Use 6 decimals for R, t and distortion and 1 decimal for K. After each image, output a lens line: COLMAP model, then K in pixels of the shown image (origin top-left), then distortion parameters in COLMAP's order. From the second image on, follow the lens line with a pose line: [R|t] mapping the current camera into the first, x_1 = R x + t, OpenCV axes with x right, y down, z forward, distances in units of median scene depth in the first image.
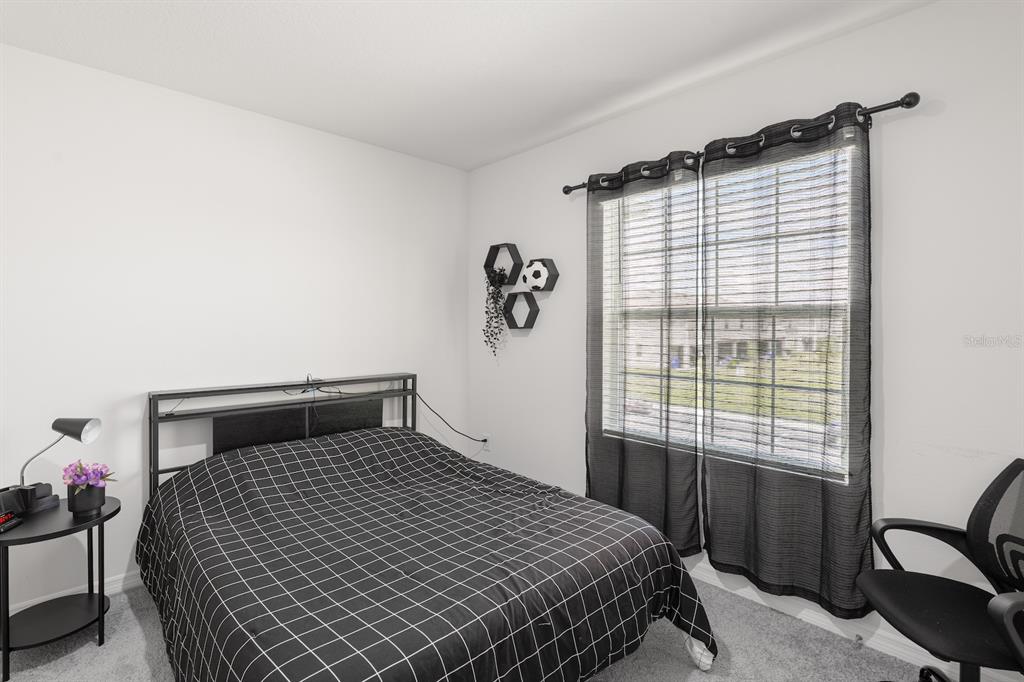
lens RADIAL K [[490.2, 0, 517.4], [0, 490.2, 328.5], [0, 0, 1]] dist [0.008604, 0.001539]
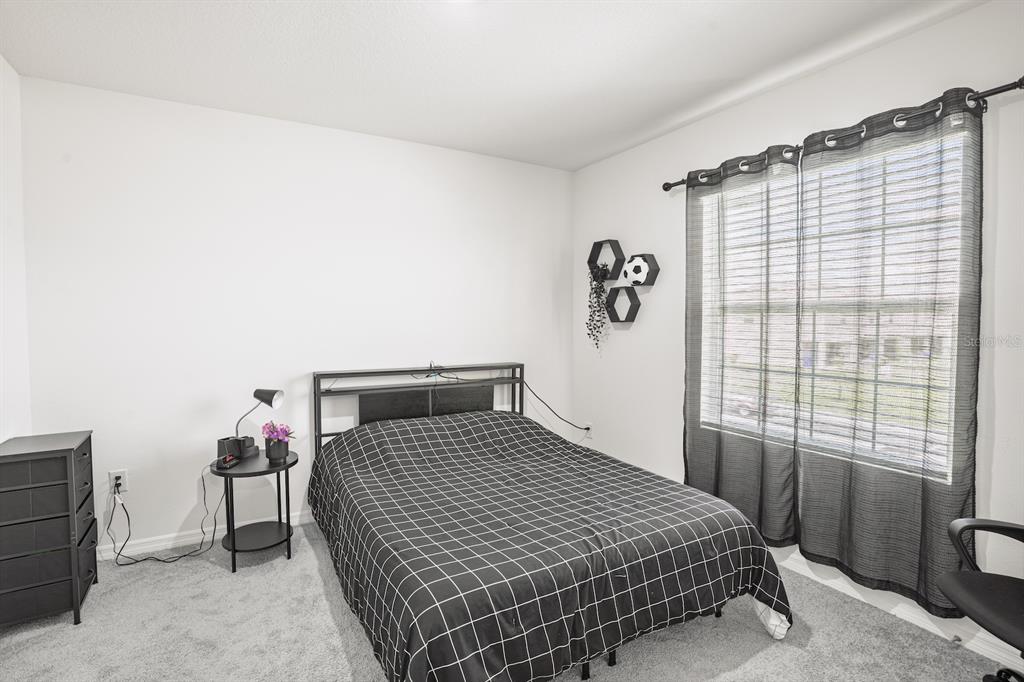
lens RADIAL K [[490.2, 0, 512.1], [0, 490.2, 338.0], [0, 0, 1]] dist [0.008604, 0.001539]
pose [[0.972160, 0.010253, -0.234092, 0.045058], [-0.002314, 0.999414, 0.034163, -0.001733], [0.234305, -0.032670, 0.971614, -0.119416]]
